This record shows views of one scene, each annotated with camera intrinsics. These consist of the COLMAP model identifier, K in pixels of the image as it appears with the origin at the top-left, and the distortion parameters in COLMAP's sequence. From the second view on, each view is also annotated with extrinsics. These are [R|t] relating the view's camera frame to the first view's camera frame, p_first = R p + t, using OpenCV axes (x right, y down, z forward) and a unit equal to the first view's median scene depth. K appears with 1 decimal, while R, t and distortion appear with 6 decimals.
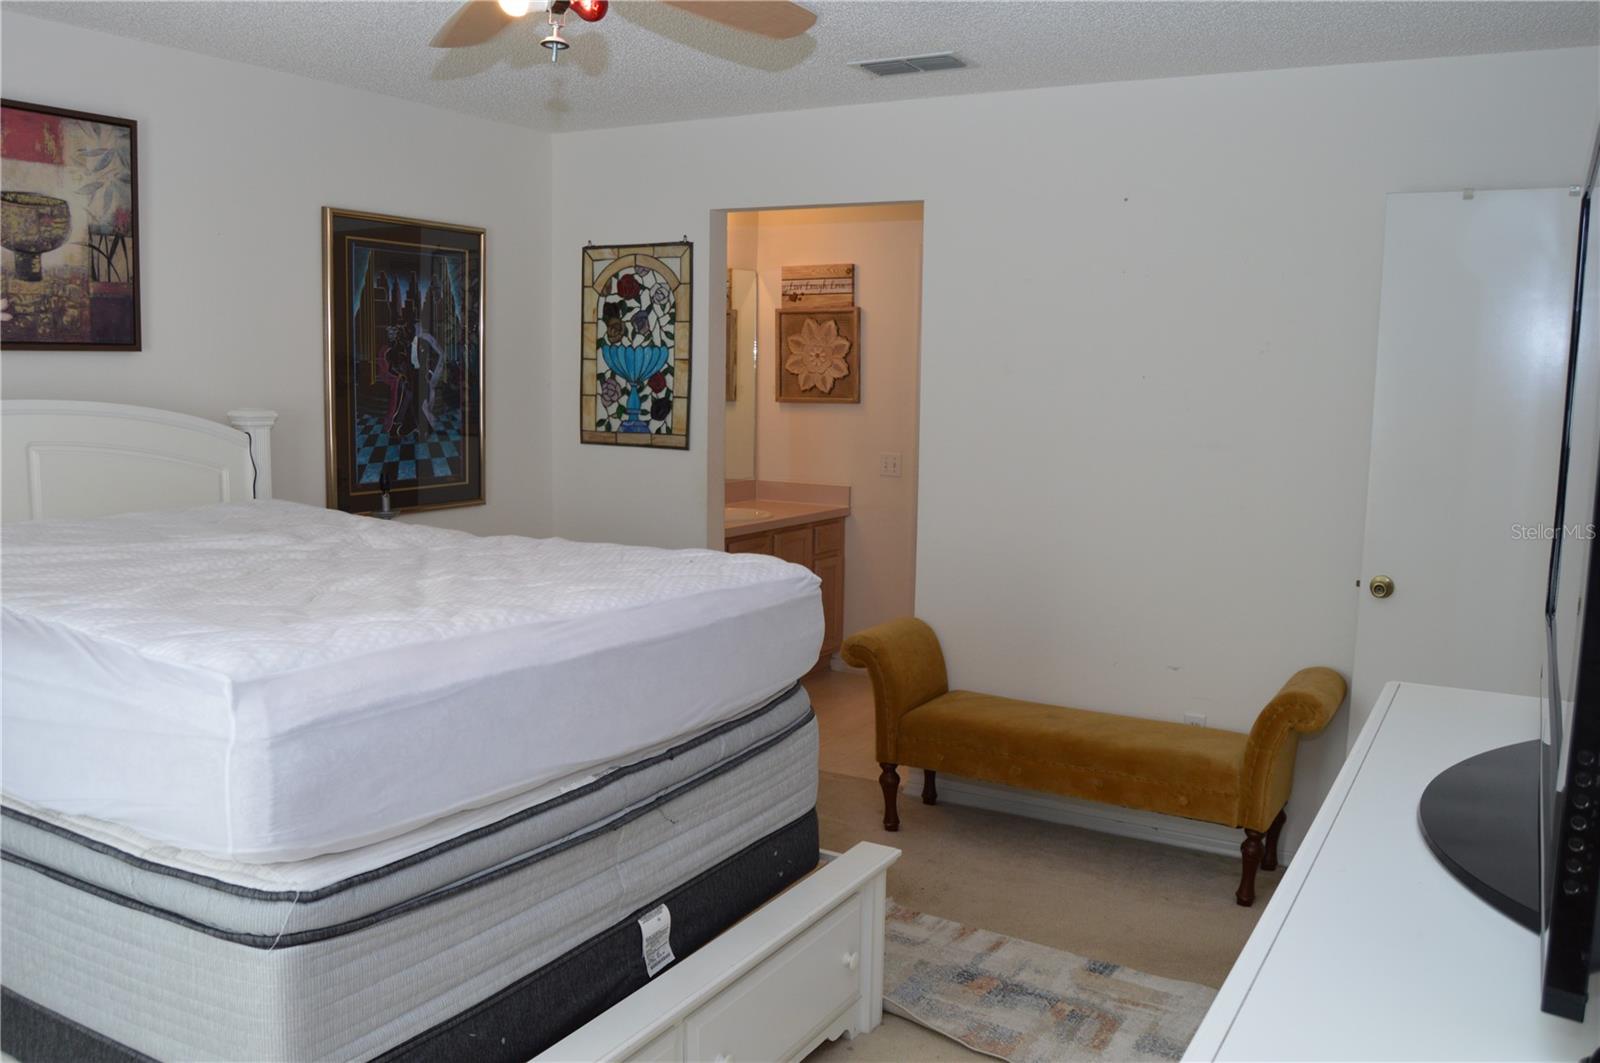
lens RADIAL K [[1272.0, 0, 800.0], [0, 1272.0, 539.1], [0, 0, 1]] dist [-0.094660, 0.040108]
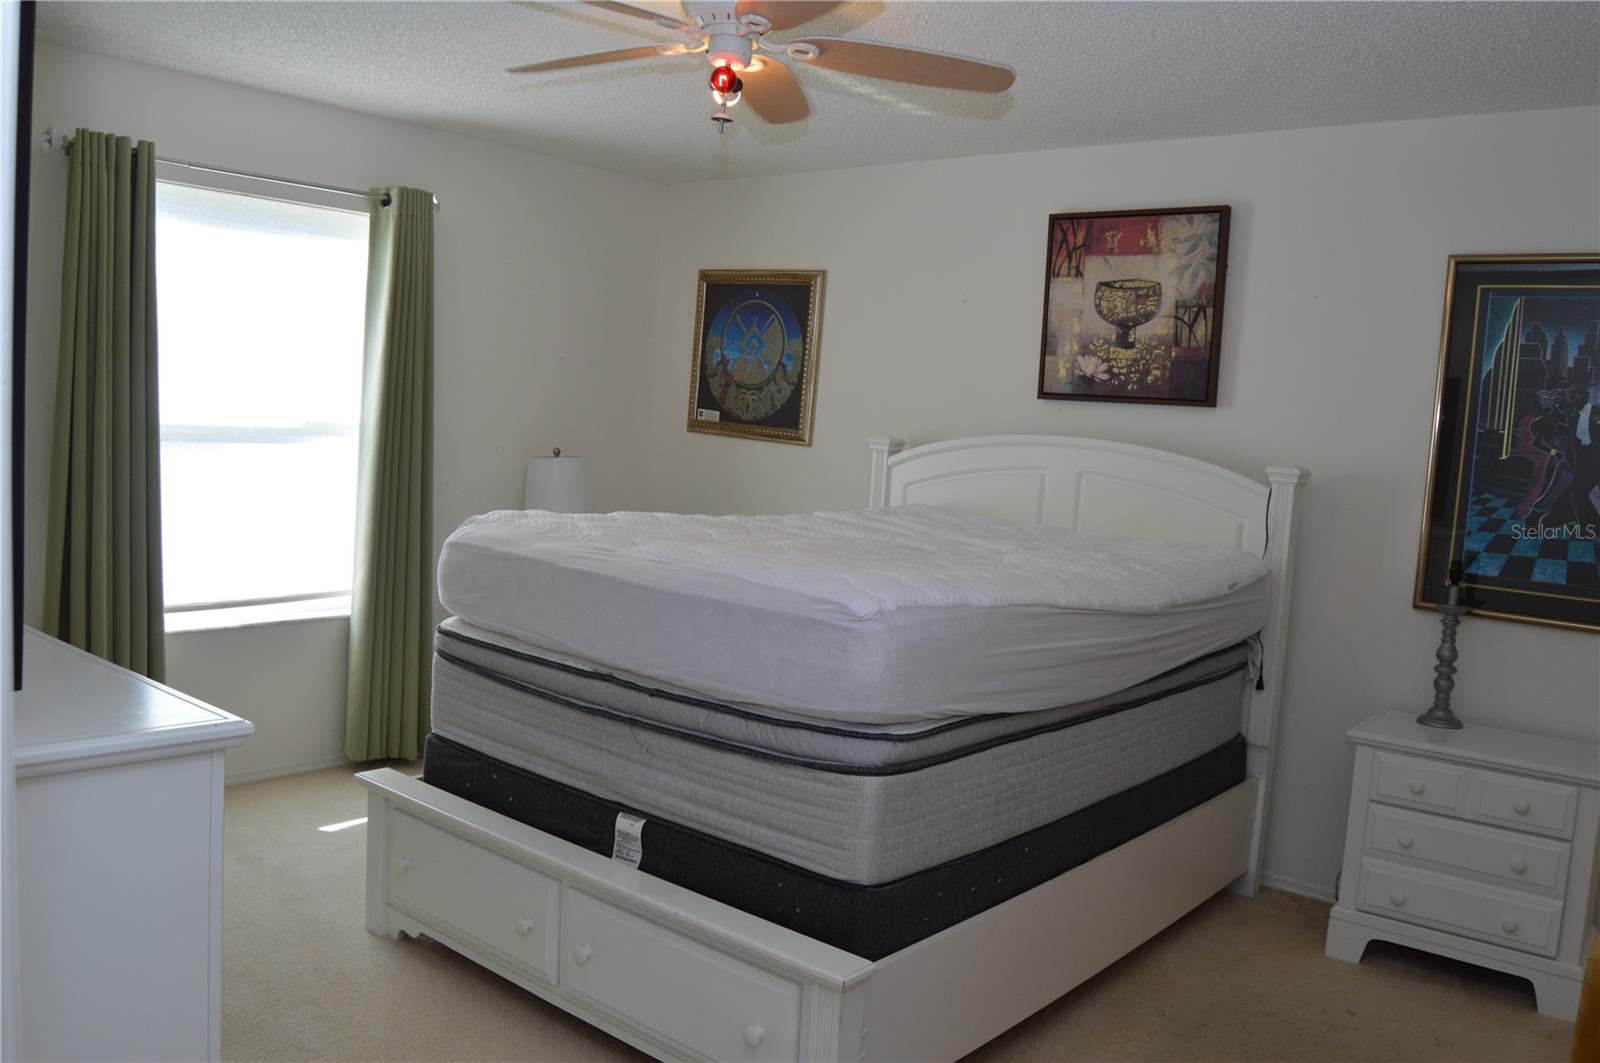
lens RADIAL K [[1272.0, 0, 790.3], [0, 1272.0, 534.0], [0, 0, 1]] dist [-0.094660, 0.040108]
pose [[-0.158804, 0.062725, -0.985316, 0.701726], [-0.199107, 0.975441, 0.094187, -0.074169], [0.967025, 0.211141, -0.142415, 0.862097]]
